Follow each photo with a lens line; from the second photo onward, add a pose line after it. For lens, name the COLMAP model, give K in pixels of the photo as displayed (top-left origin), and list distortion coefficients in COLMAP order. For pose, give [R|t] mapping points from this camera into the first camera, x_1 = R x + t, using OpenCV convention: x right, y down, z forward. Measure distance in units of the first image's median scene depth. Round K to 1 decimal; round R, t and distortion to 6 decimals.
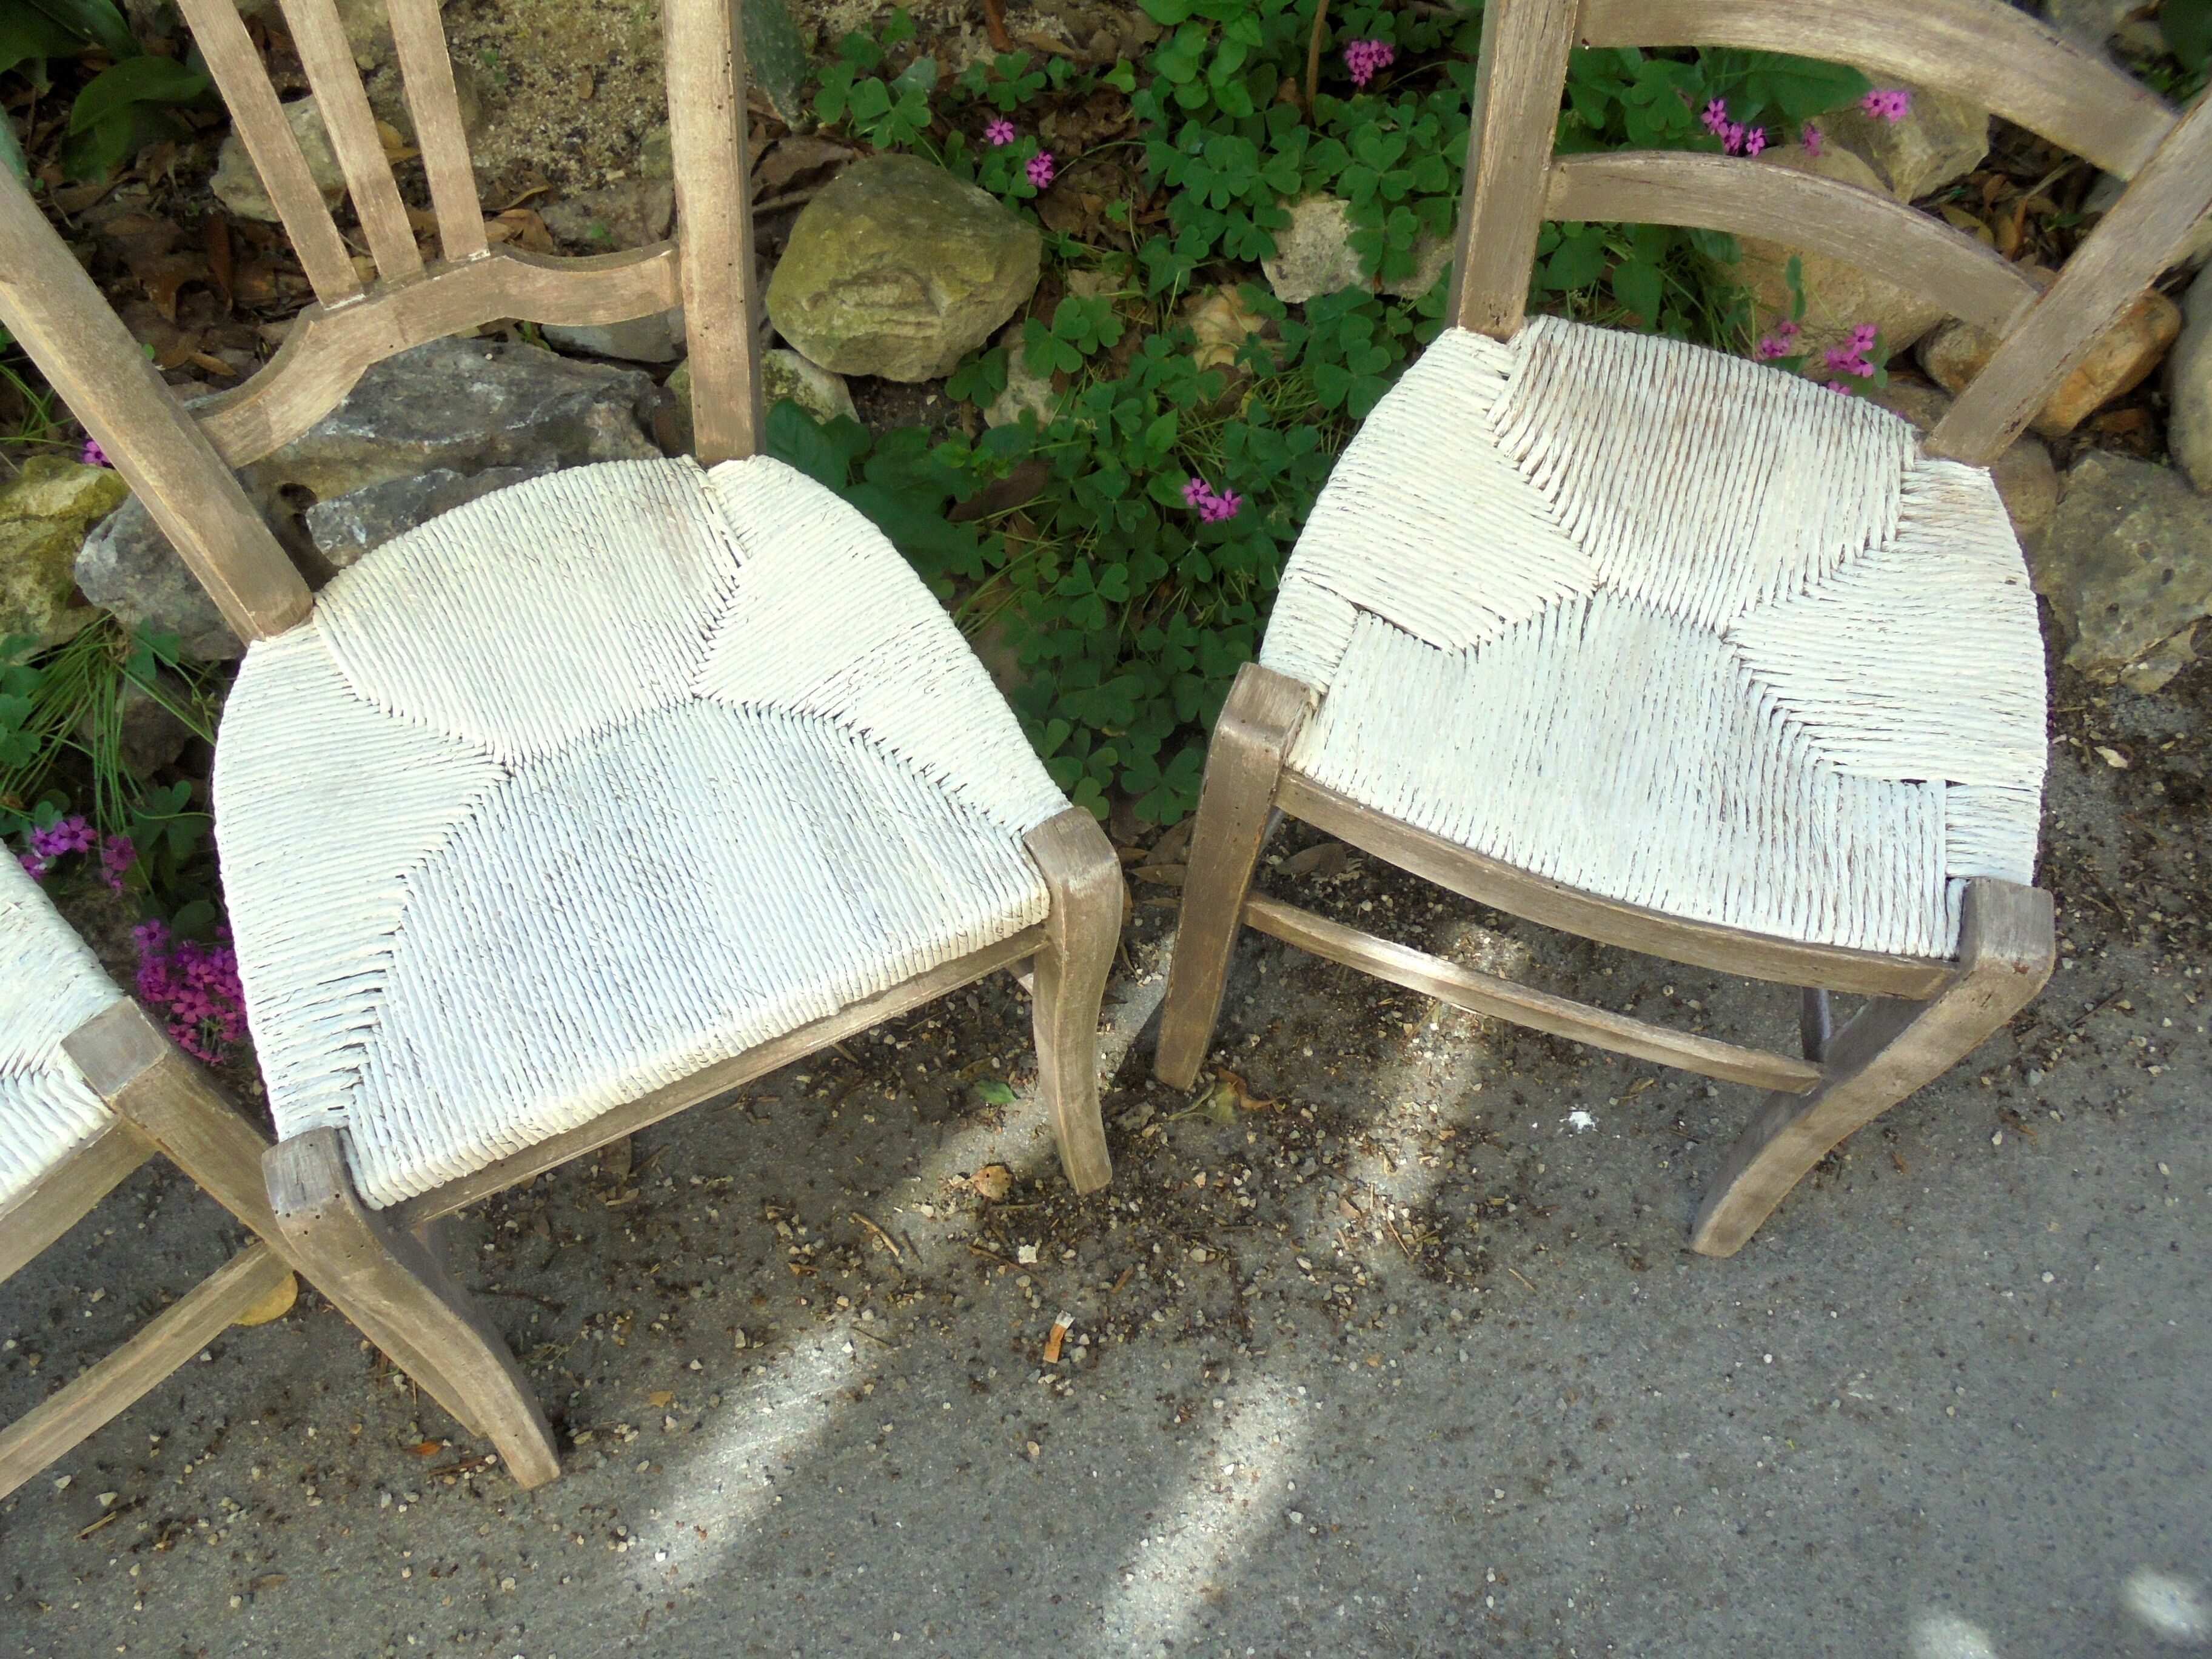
lens RADIAL K [[1689.1, 0, 1096.1], [0, 1689.1, 836.7], [0, 0, 1]] dist [-0.117517, 0.102277]
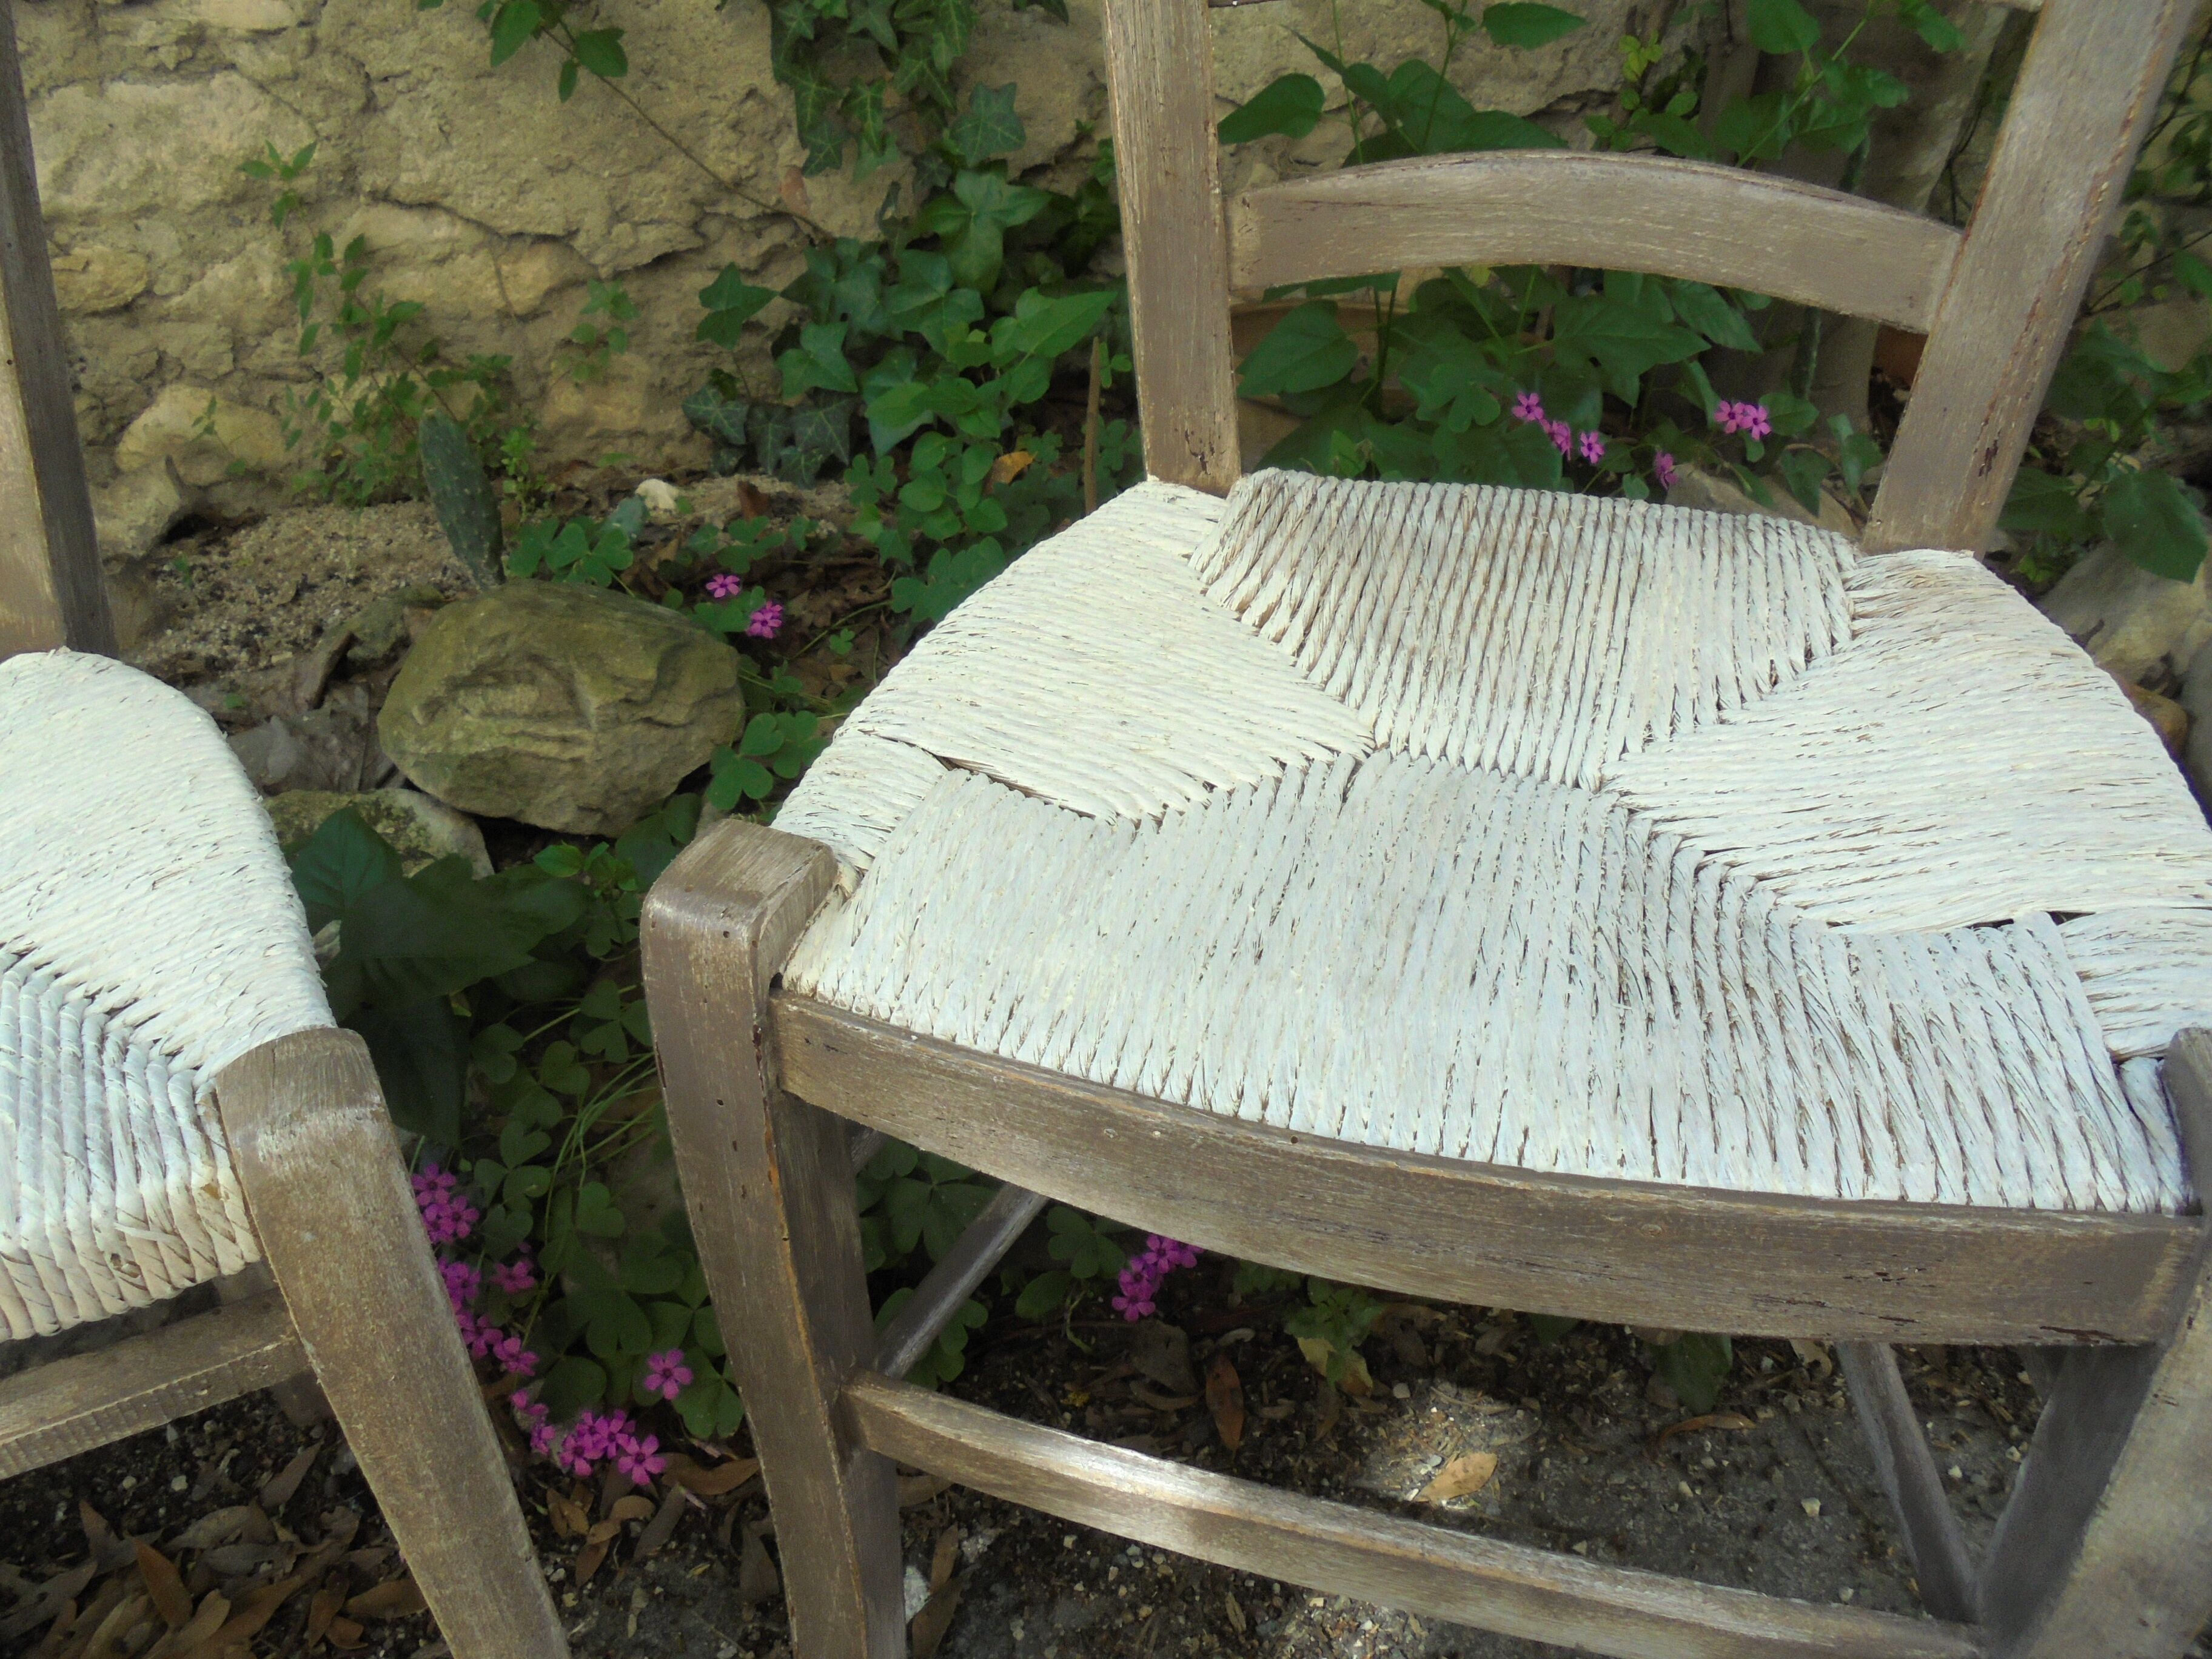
lens RADIAL K [[1689.1, 0, 1097.7], [0, 1689.1, 829.7], [0, 0, 1]] dist [-0.117517, 0.102277]
pose [[0.999090, -0.042536, -0.003030, 0.199204], [0.035759, 0.874388, -0.483907, 0.161272], [0.023233, 0.483359, 0.875114, 0.478370]]
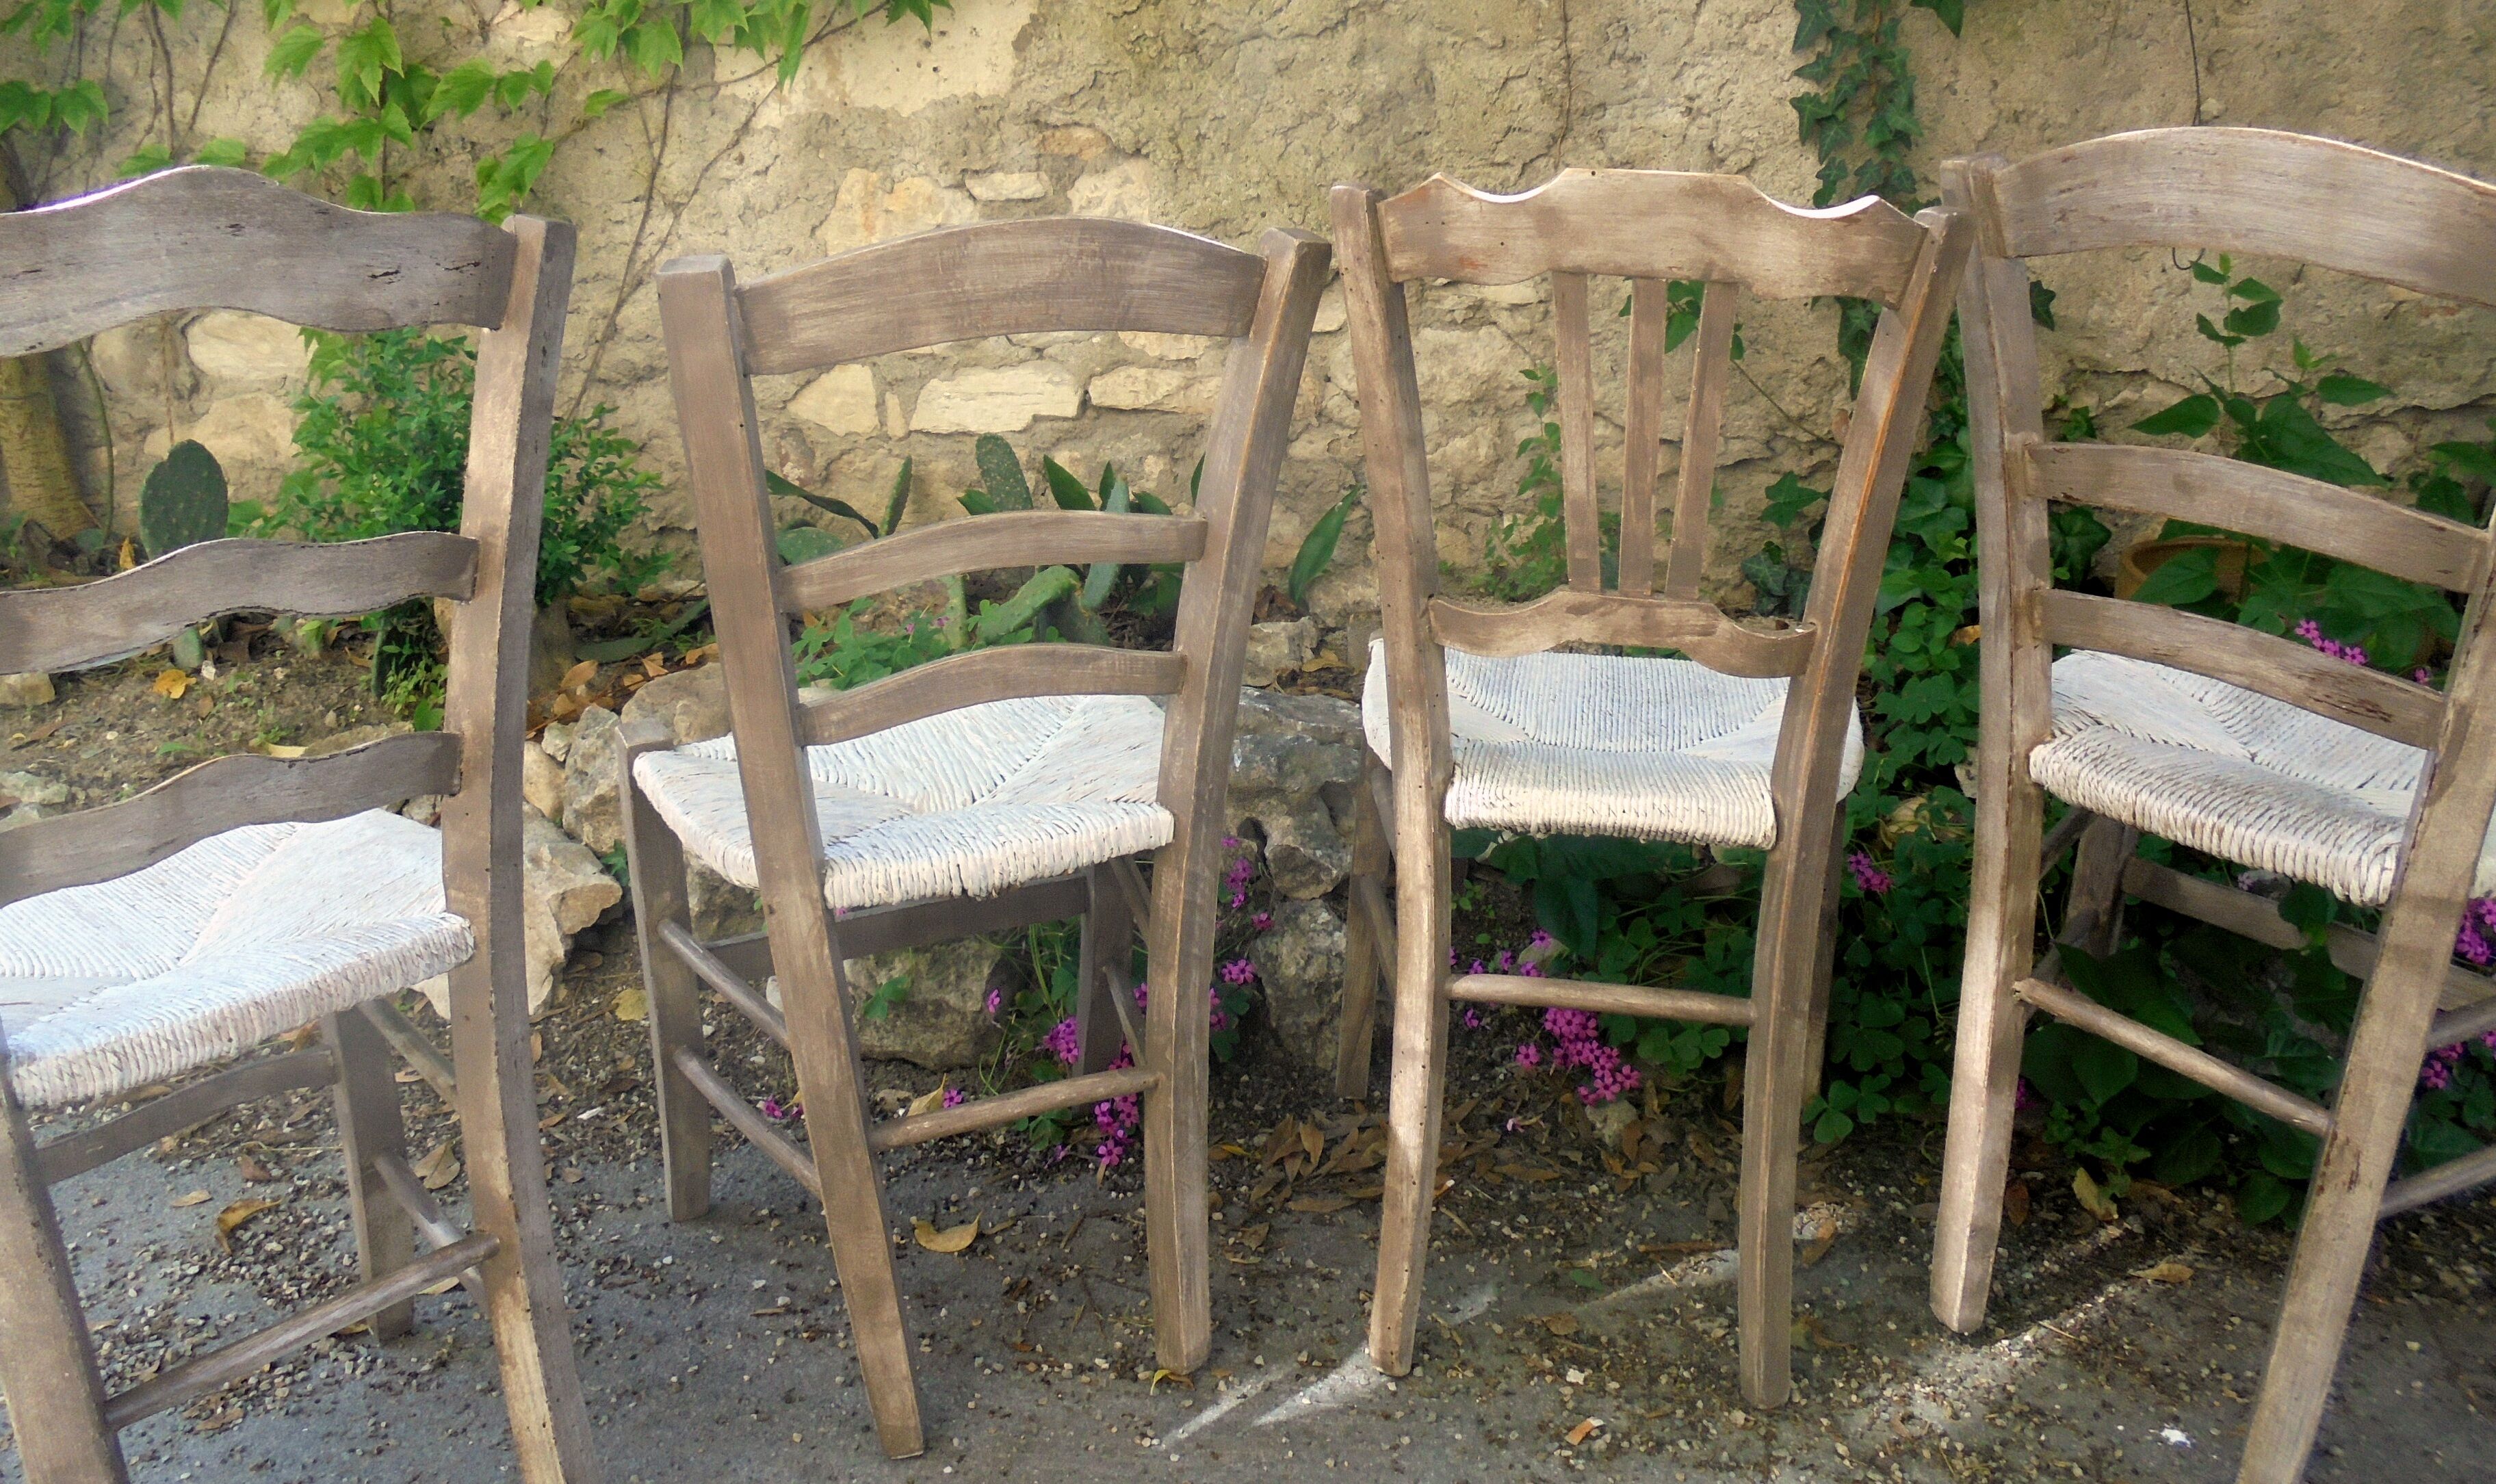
lens RADIAL K [[1904.0, 0, 1239.0], [0, 1904.0, 547.9], [0, 0, 1]] dist [-0.107109, 0.093620]
pose [[0.903147, 0.067637, -0.423971, 0.293899], [-0.342200, 0.709776, -0.615726, 0.858015], [0.259279, 0.701173, 0.664177, -0.267508]]
